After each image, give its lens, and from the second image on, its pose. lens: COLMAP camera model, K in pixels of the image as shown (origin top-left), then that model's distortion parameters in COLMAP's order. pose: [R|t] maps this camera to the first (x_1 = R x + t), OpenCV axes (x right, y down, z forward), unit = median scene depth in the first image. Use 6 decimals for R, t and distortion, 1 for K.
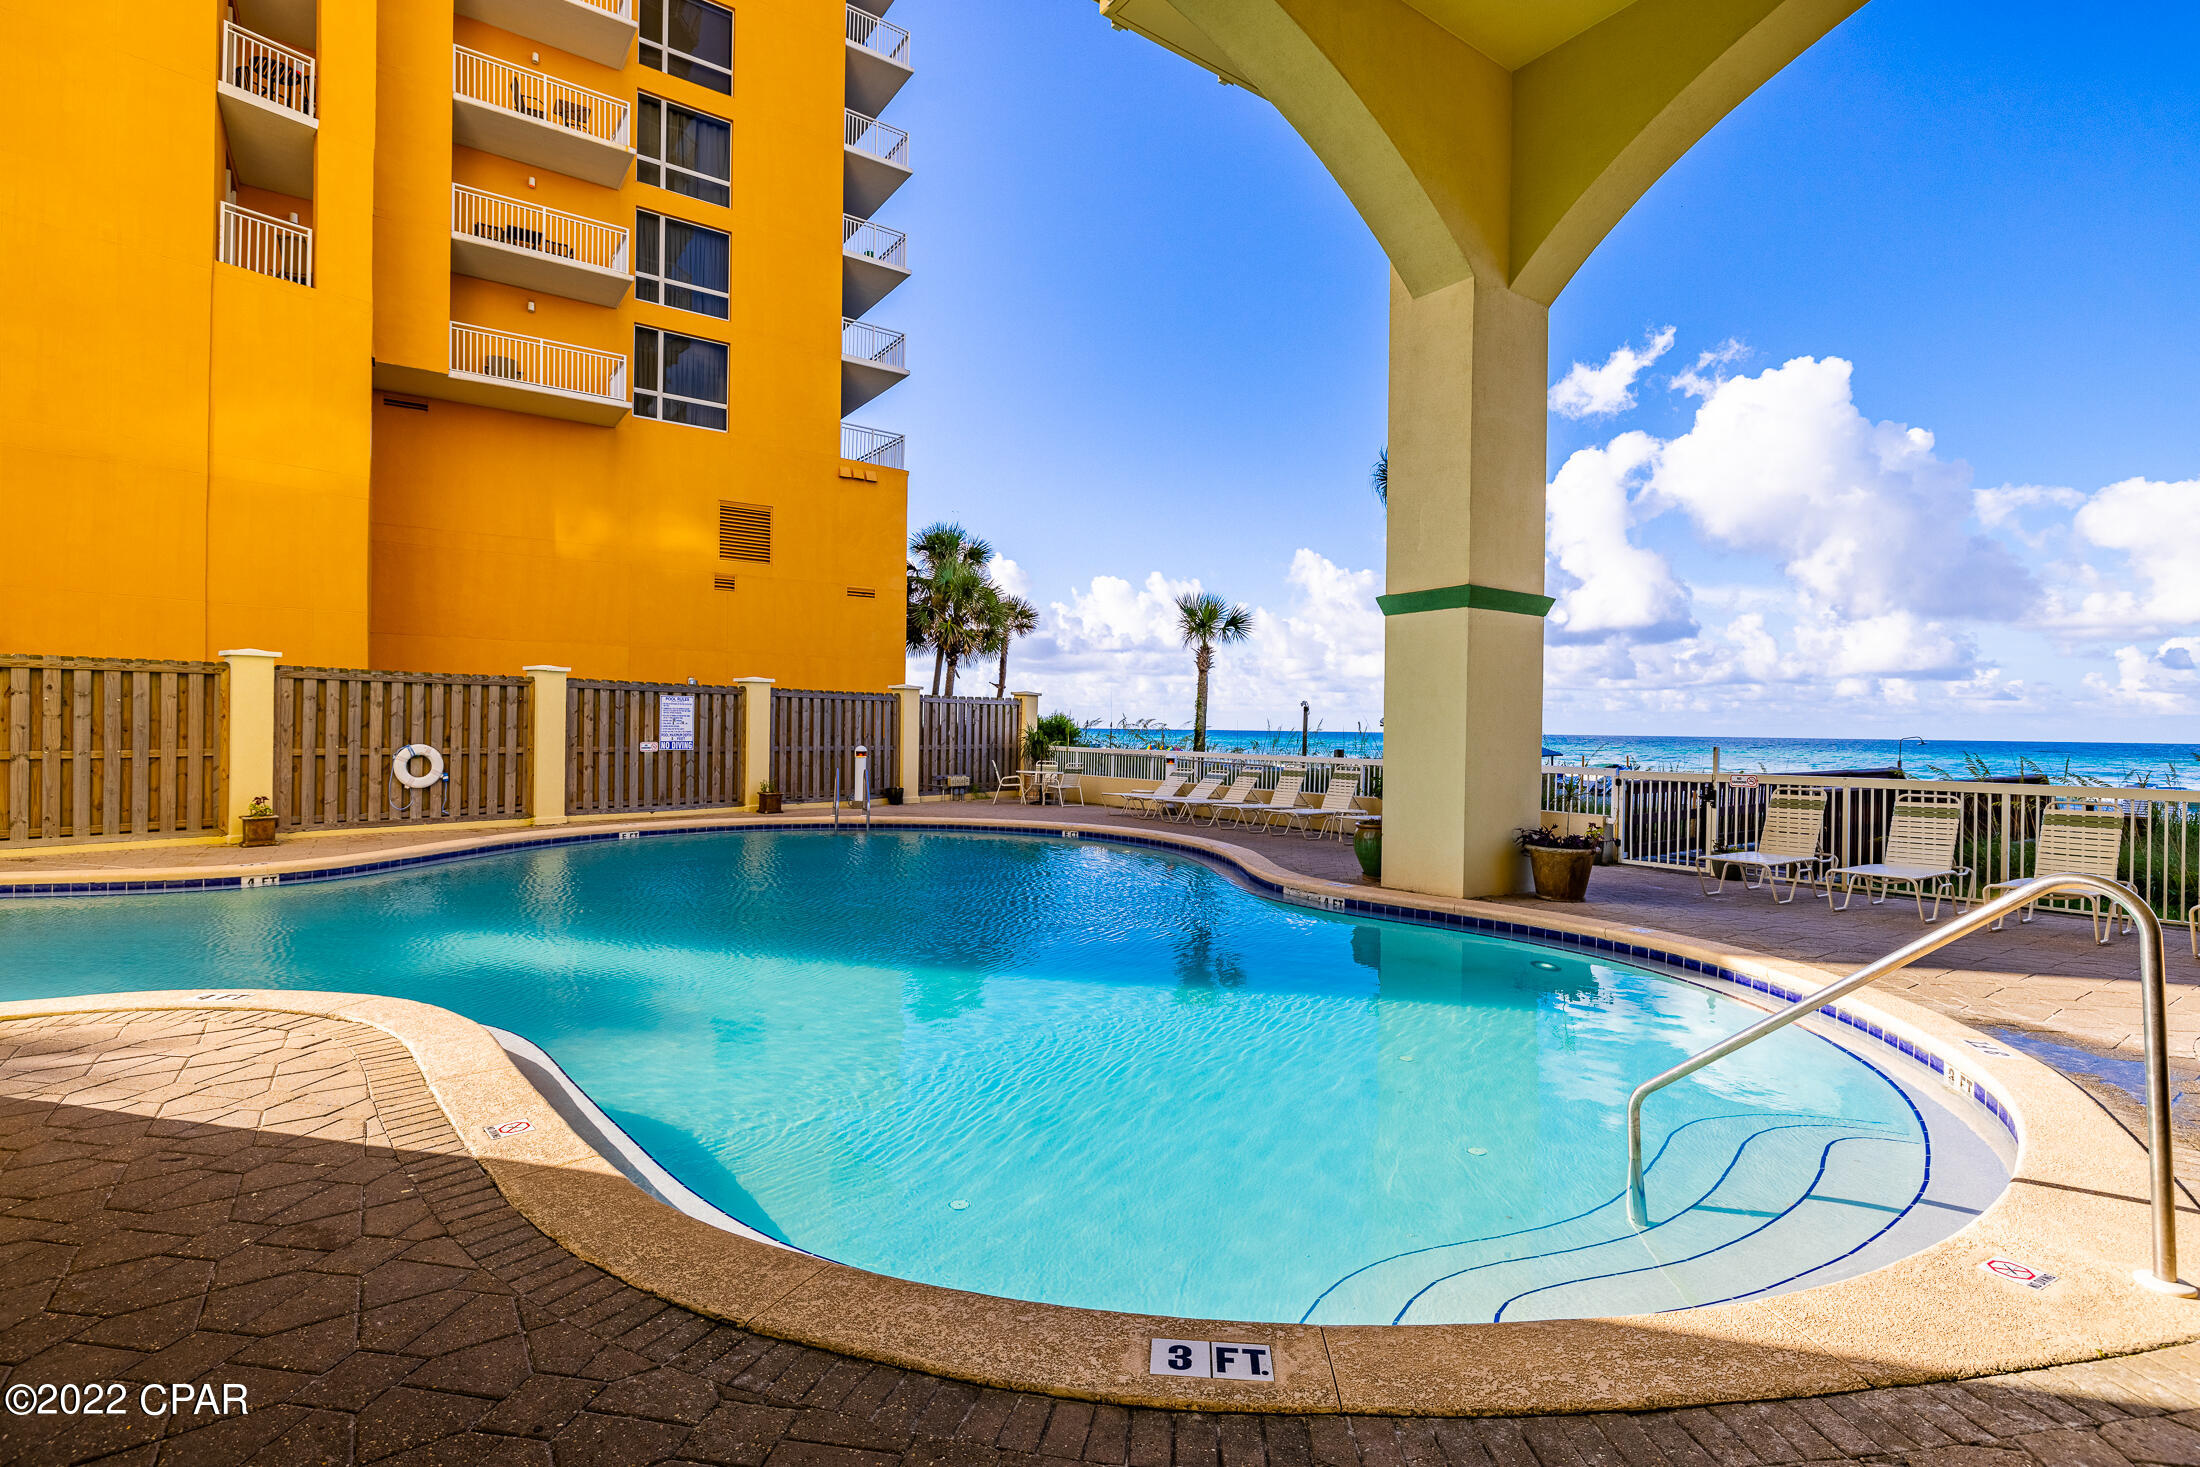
lens RADIAL K [[1029.1, 0, 1100.0], [0, 1029.1, 733.5], [0, 0, 1]] dist [0.014559, 0.000017]
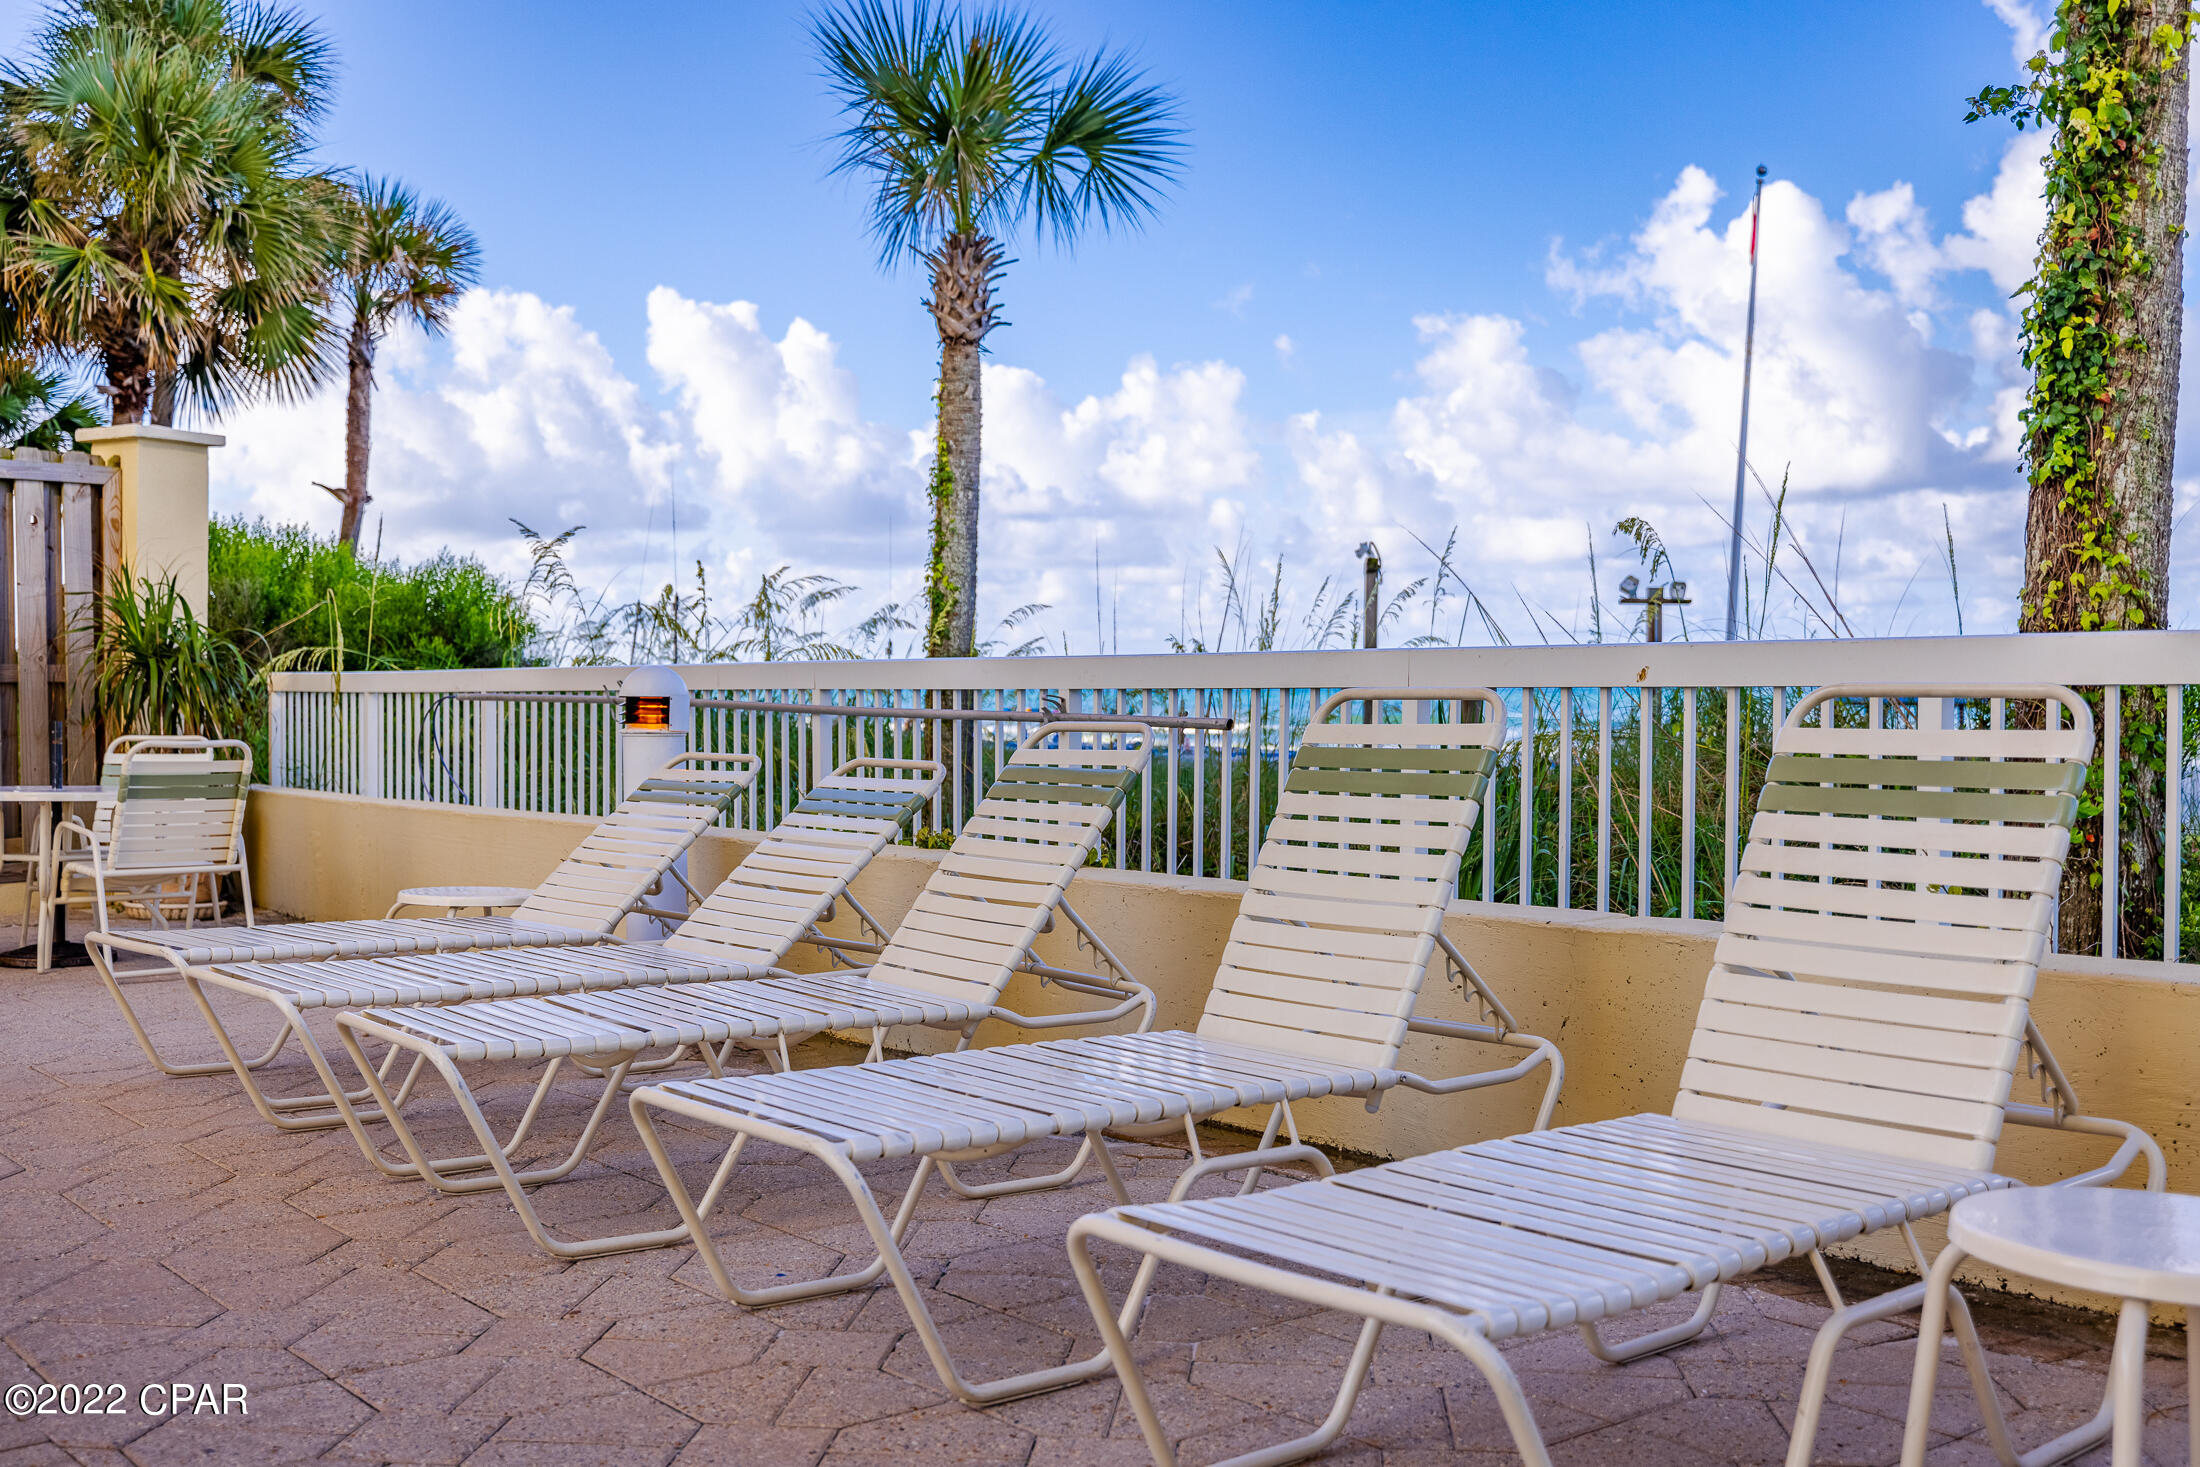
lens RADIAL K [[2158.1, 0, 1100.0], [0, 2158.1, 733.5], [0, 0, 1]] dist [-0.000872, -0.000410]
pose [[0.996400, -0.021484, 0.082008, 0.083675], [0.019956, 0.999612, 0.019407, 0.018260], [-0.082394, -0.017701, 0.996443, 0.471510]]
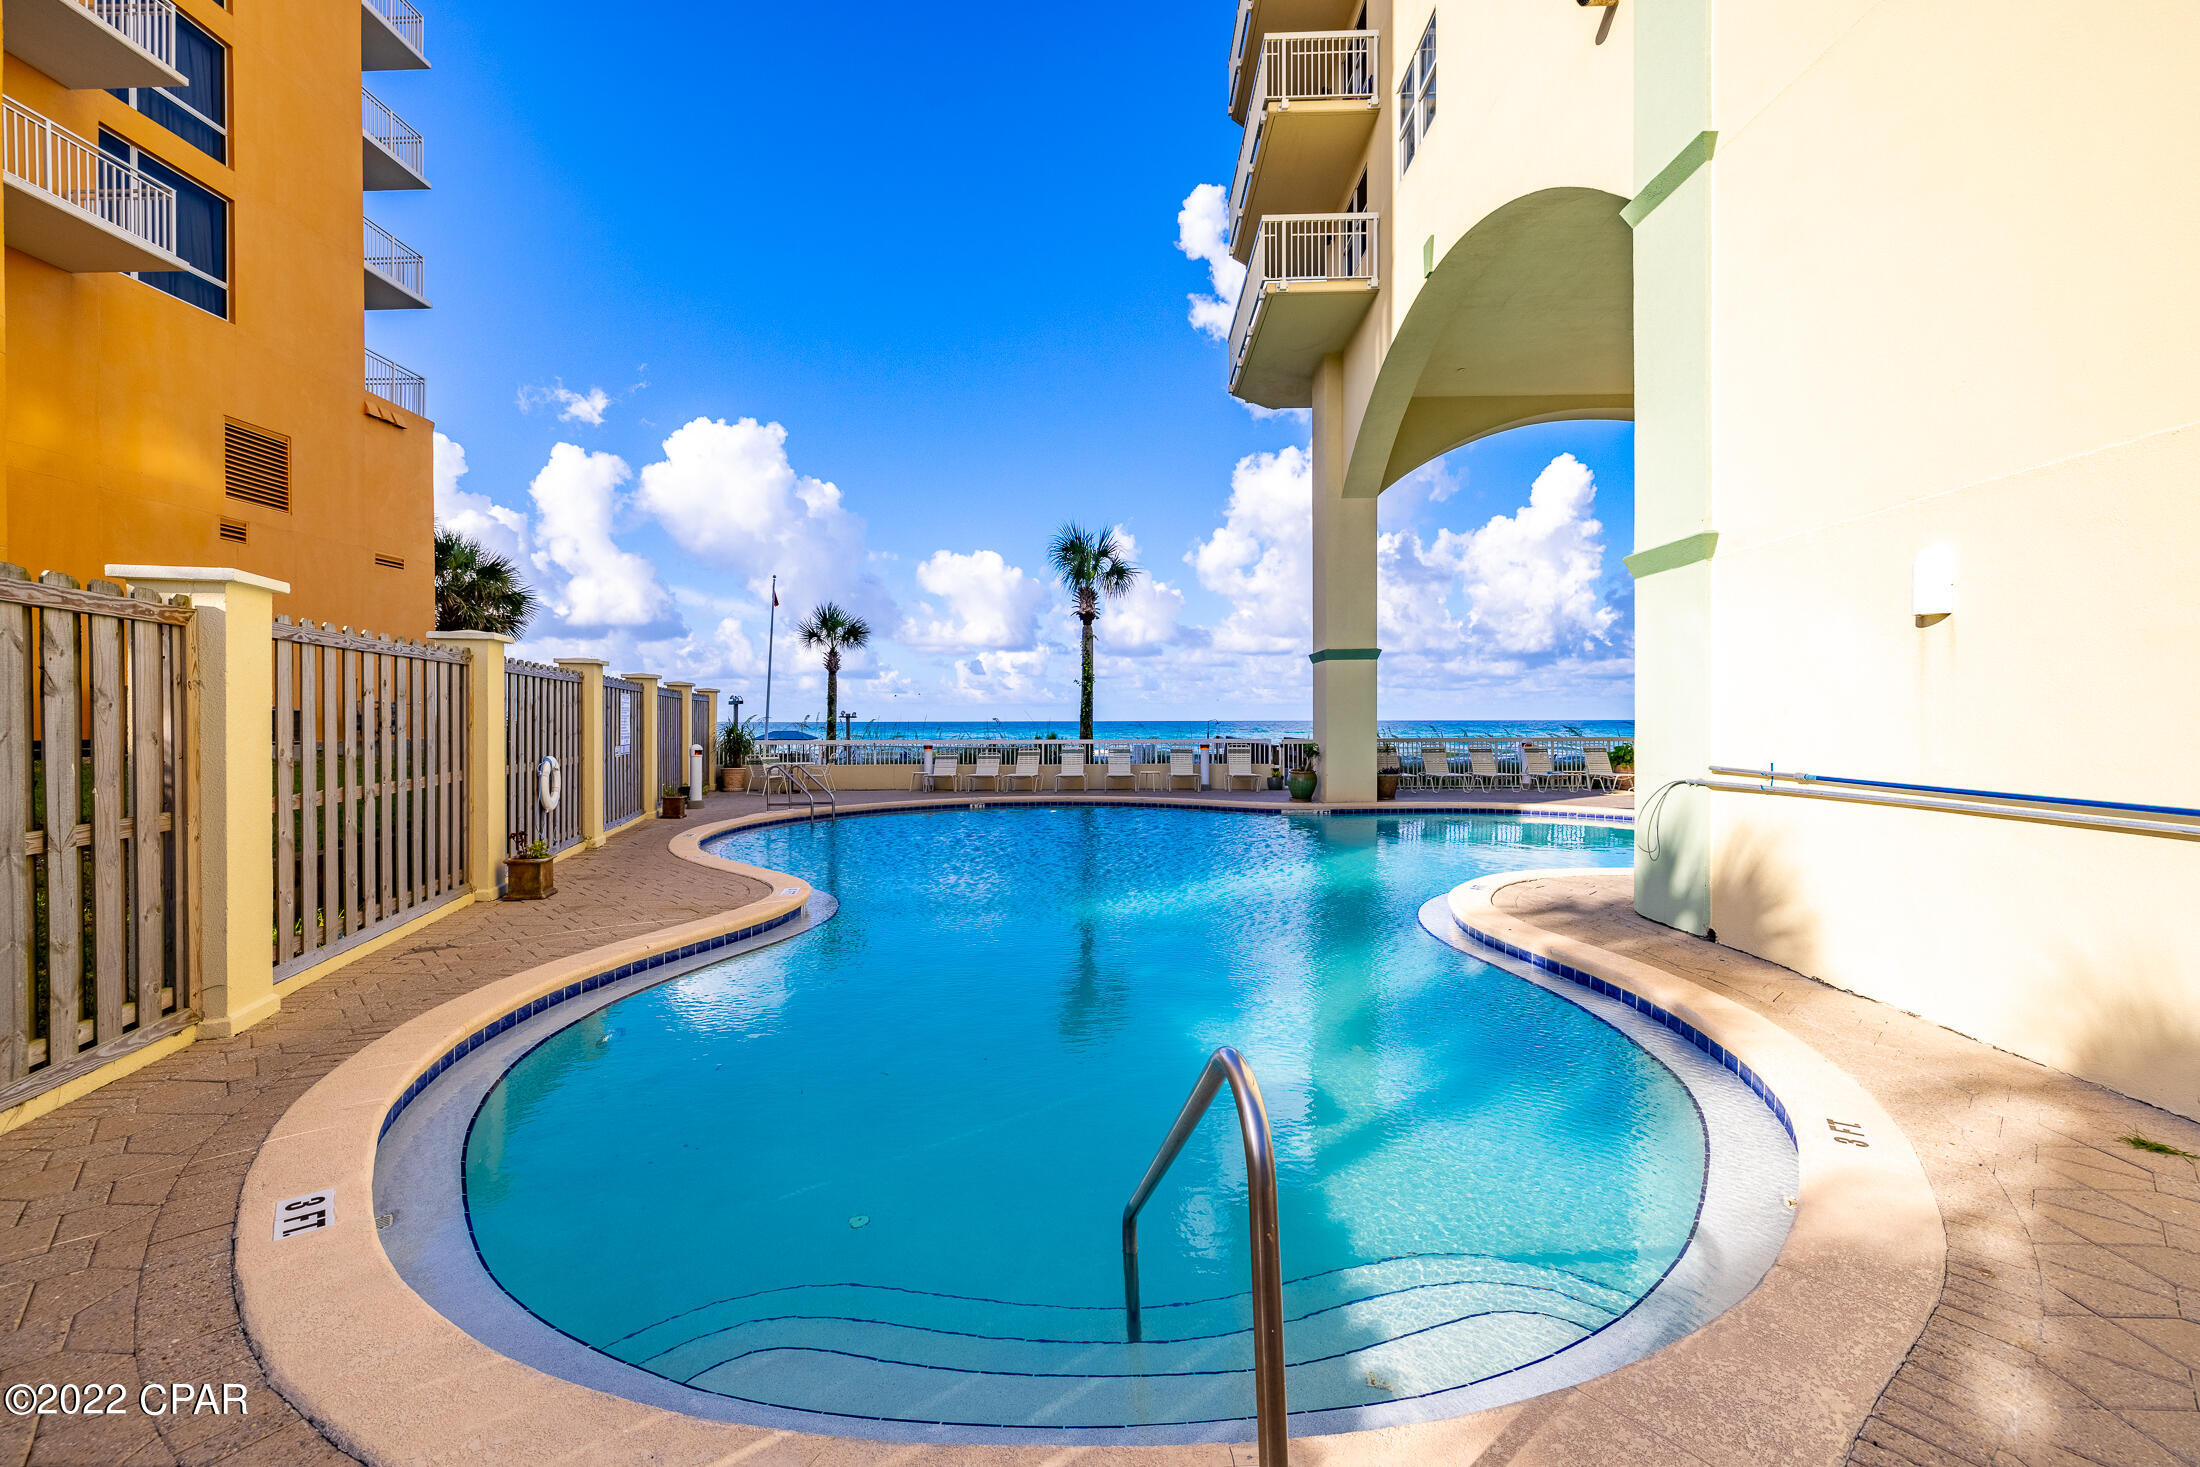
lens RADIAL K [[941.7, 0, 1100.0], [0, 941.7, 733.5], [0, 0, 1]] dist [-0.000229, -0.000083]
pose [[0.588404, -0.027099, 0.808113, -0.542994], [0.015969, 0.999633, 0.021894, -0.009104], [-0.808410, 0.000023, 0.588620, 0.118322]]
